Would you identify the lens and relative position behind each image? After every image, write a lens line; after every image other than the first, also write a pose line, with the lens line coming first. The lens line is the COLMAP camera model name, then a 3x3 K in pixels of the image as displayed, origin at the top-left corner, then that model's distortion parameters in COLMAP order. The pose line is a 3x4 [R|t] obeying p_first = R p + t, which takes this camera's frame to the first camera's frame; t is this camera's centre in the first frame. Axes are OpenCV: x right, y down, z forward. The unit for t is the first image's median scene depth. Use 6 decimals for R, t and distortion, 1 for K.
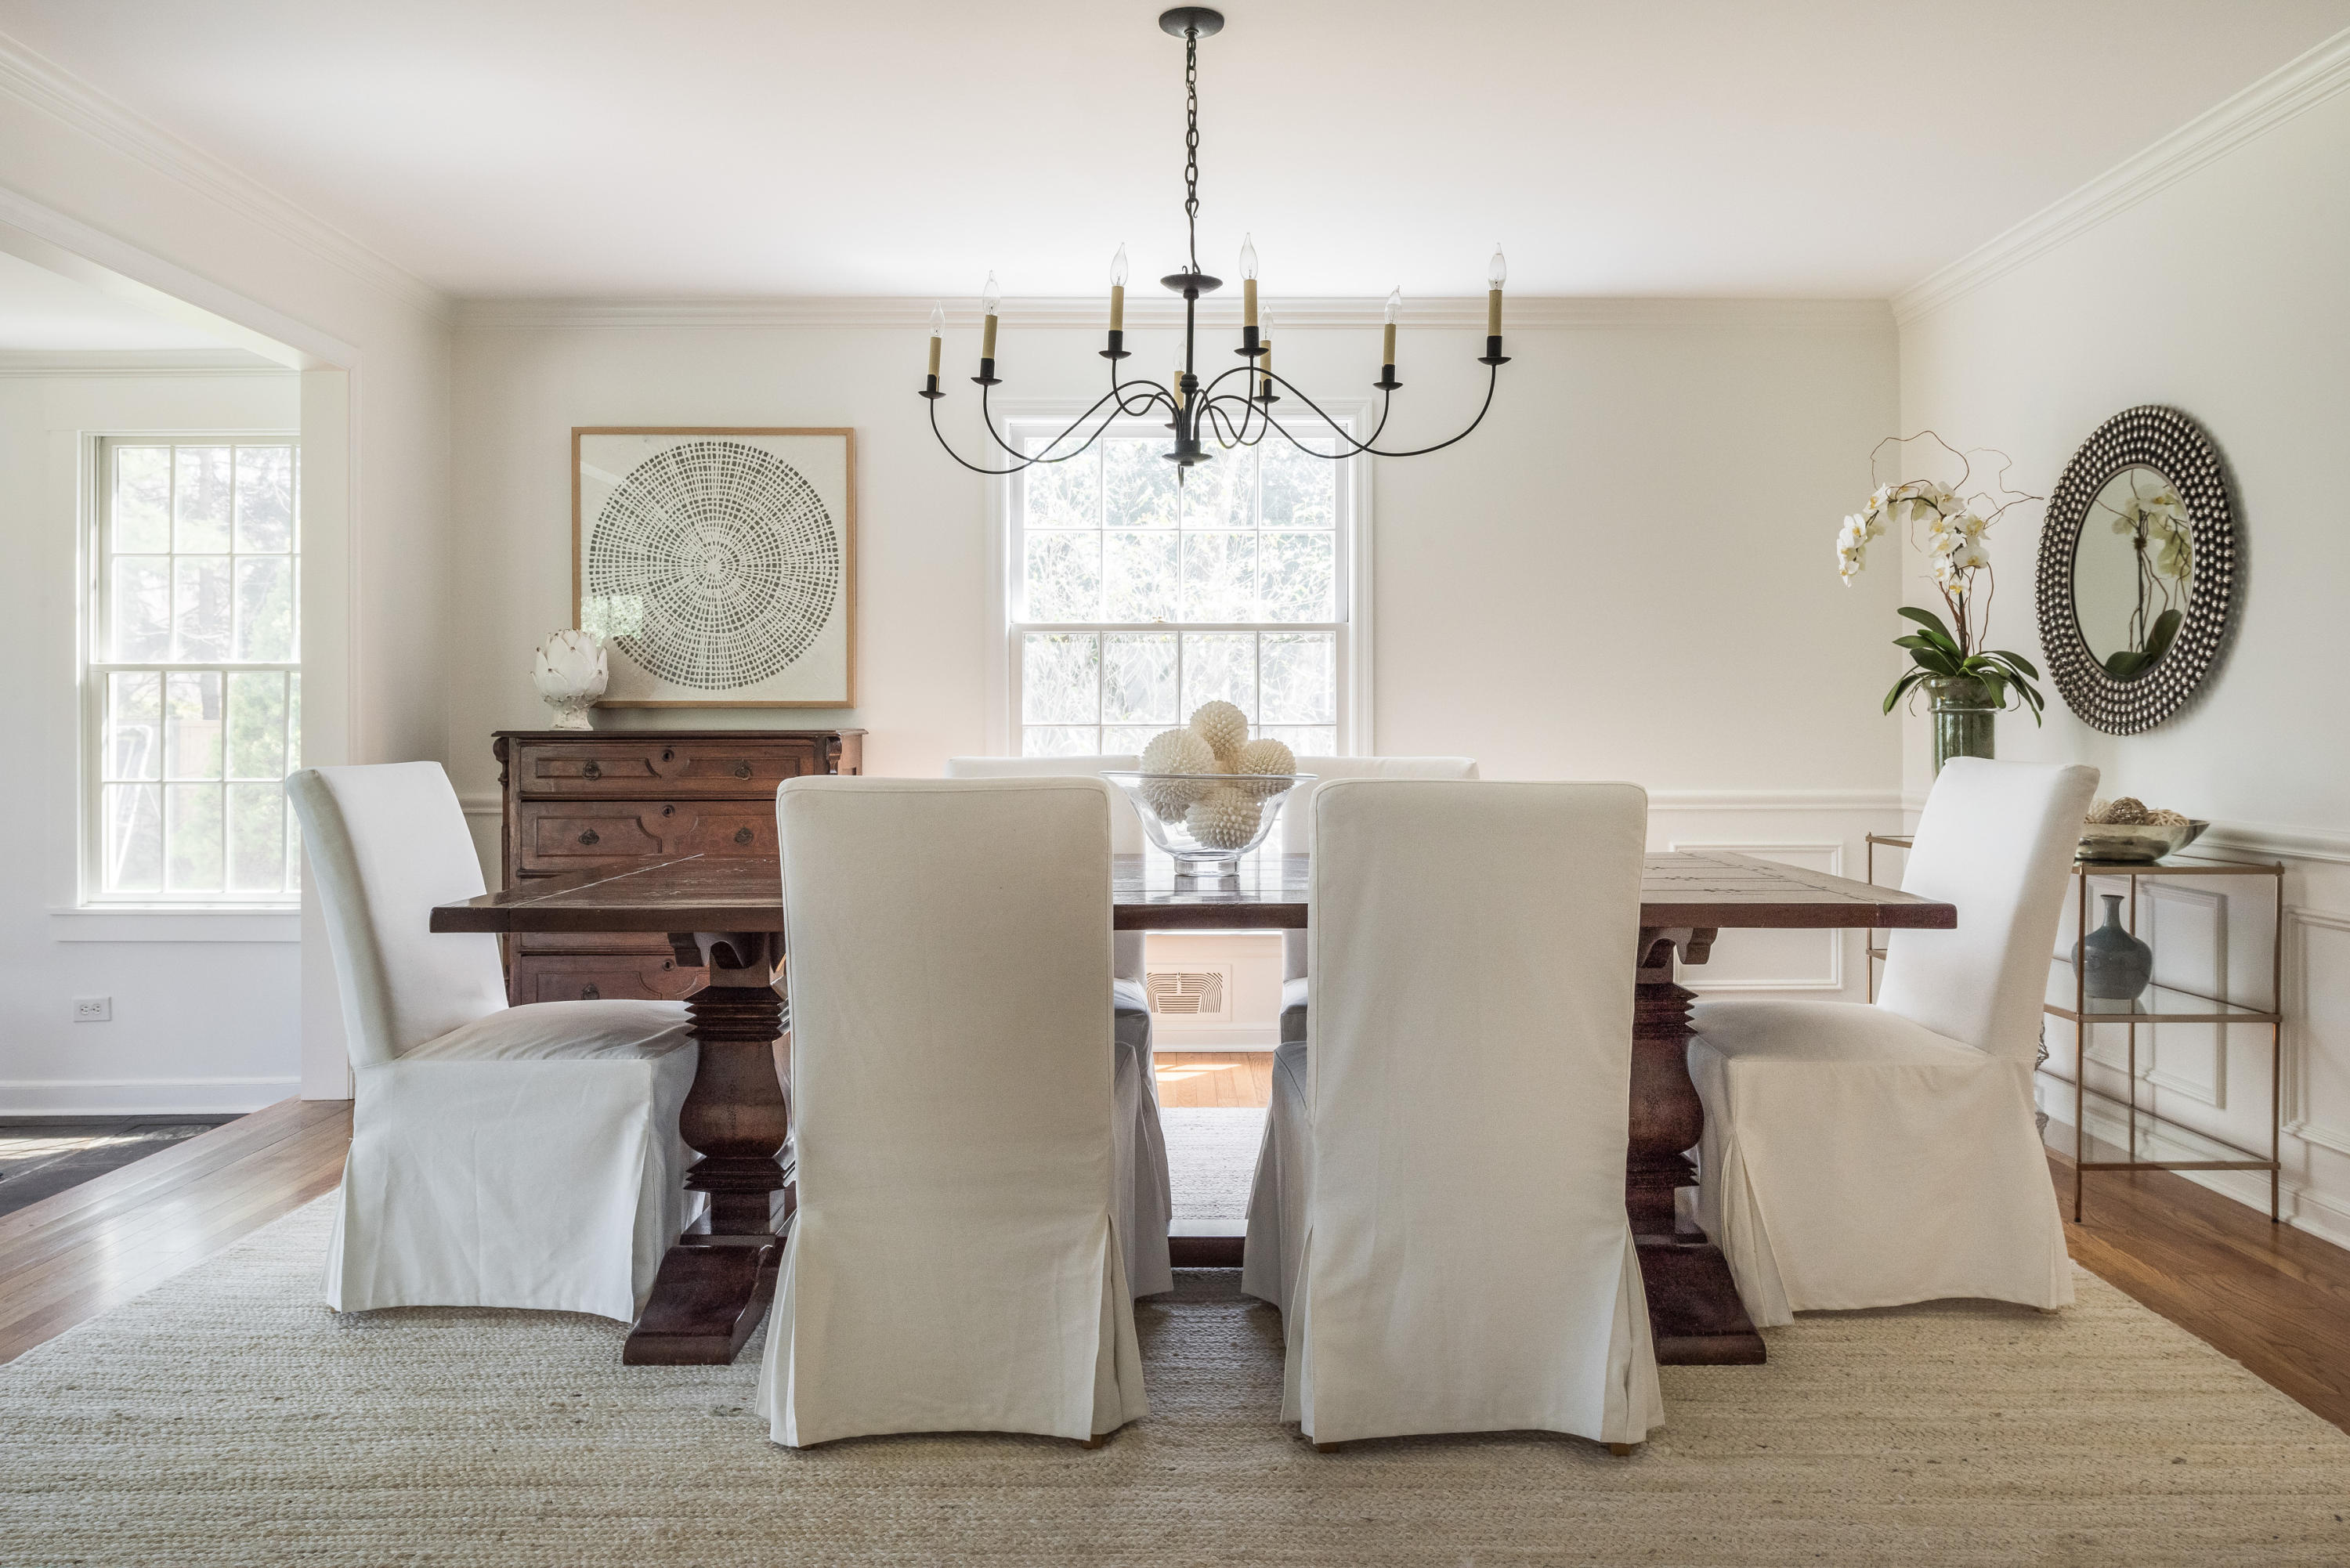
lens RADIAL K [[1640.2, 0, 1168.0], [0, 1640.2, 777.5], [0, 0, 1]] dist [-0.005833, -0.000541]
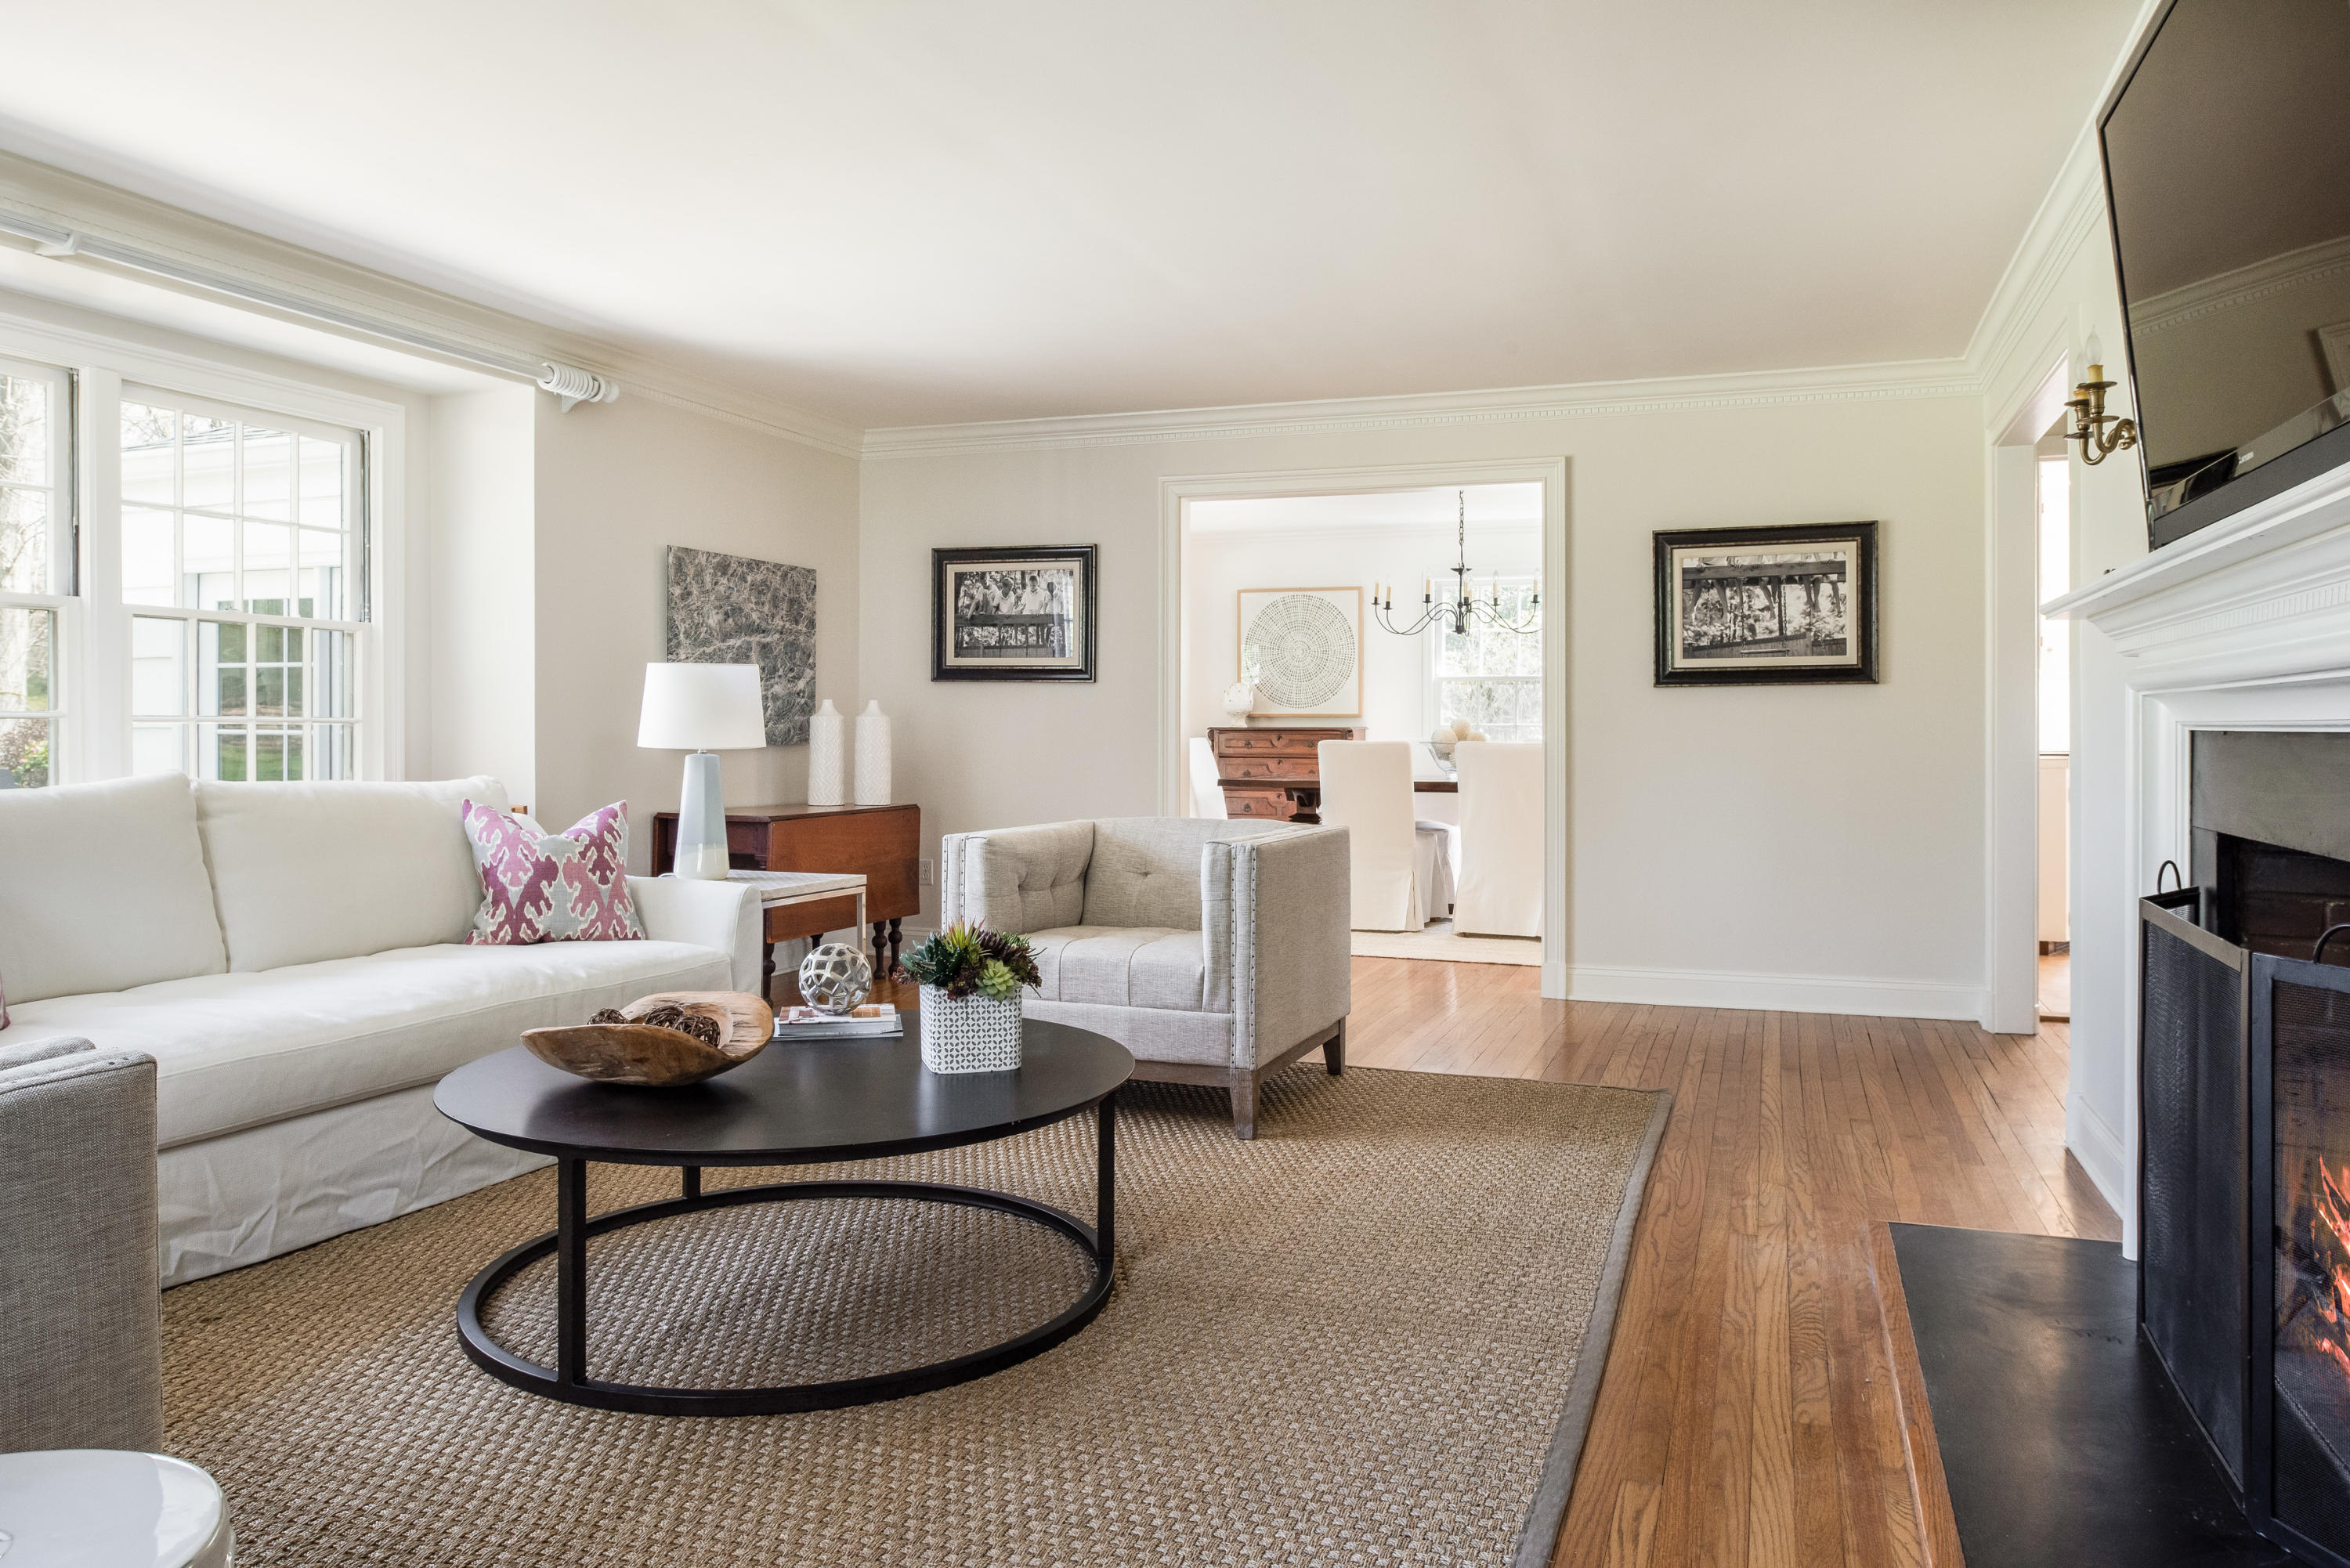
lens RADIAL K [[1640.2, 0, 1171.1], [0, 1640.2, 768.9], [0, 0, 1]] dist [-0.005833, -0.000541]
pose [[0.940625, 0.006207, -0.339390, 0.334017], [-0.008808, 0.999942, -0.006126, 0.045471], [0.339332, 0.008751, 0.940626, -1.217472]]
